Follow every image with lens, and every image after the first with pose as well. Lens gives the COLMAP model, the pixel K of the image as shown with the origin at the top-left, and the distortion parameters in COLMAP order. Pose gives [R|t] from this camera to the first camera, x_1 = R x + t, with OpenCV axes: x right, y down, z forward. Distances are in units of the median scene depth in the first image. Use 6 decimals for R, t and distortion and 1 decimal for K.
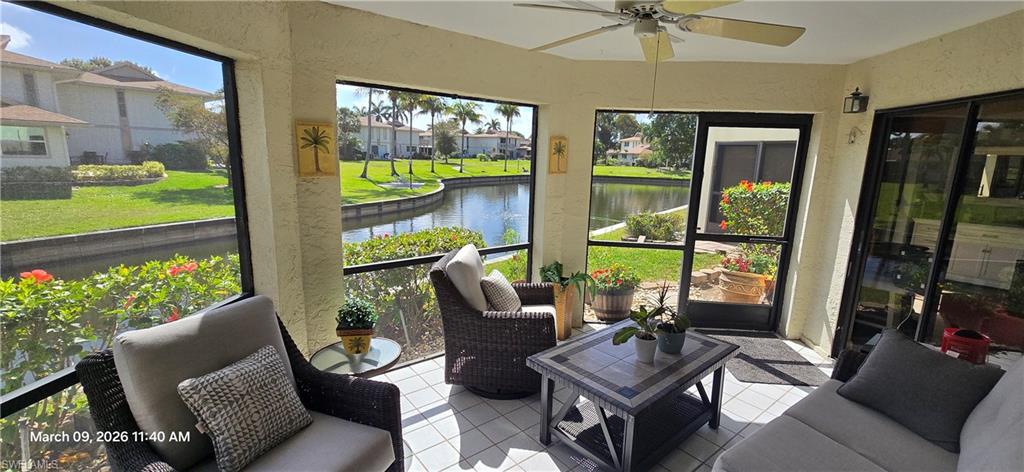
lens RADIAL K [[419.0, 0, 514.5], [0, 419.0, 236.2], [0, 0, 1]] dist [-0.003615, 0.000889]
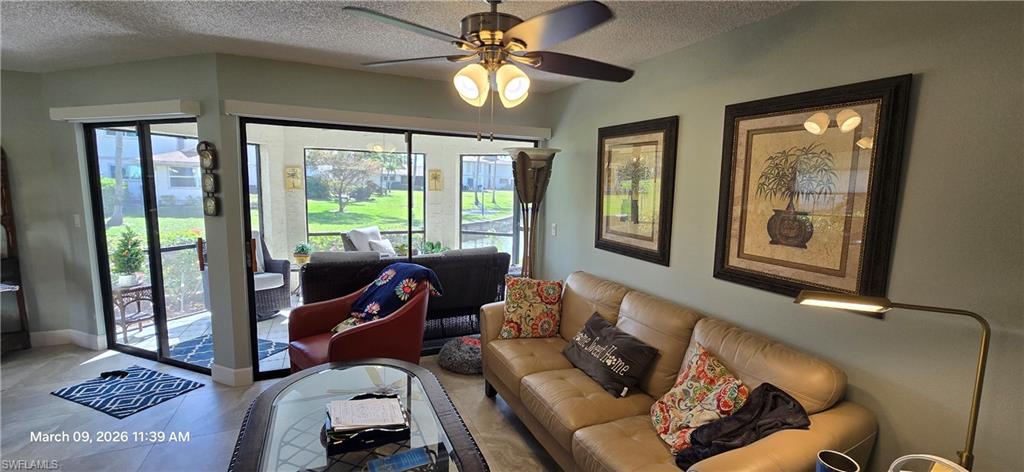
lens RADIAL K [[419.0, 0, 511.6], [0, 419.0, 233.5], [0, 0, 1]] dist [-0.003615, 0.000889]
pose [[0.969208, 0.018035, -0.245584, 0.181069], [-0.037616, 0.996453, -0.075274, 0.032550], [0.243355, 0.082194, 0.966448, -0.132260]]
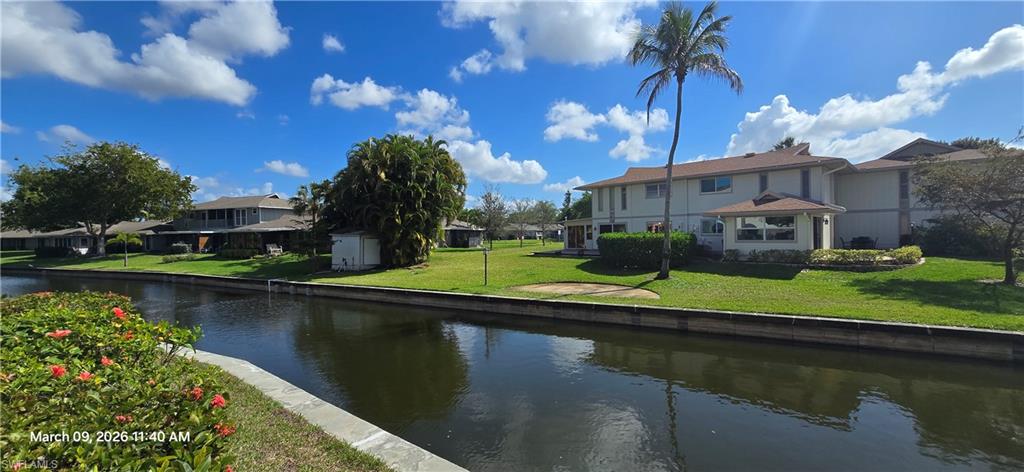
lens RADIAL K [[419.0, 0, 508.2], [0, 419.0, 243.2], [0, 0, 1]] dist [-0.003615, 0.000889]
pose [[-0.041856, -0.010833, -0.999065, 0.019459], [-0.178772, 0.983885, -0.003179, -0.046960], [0.983000, 0.178472, -0.043118, 0.302755]]
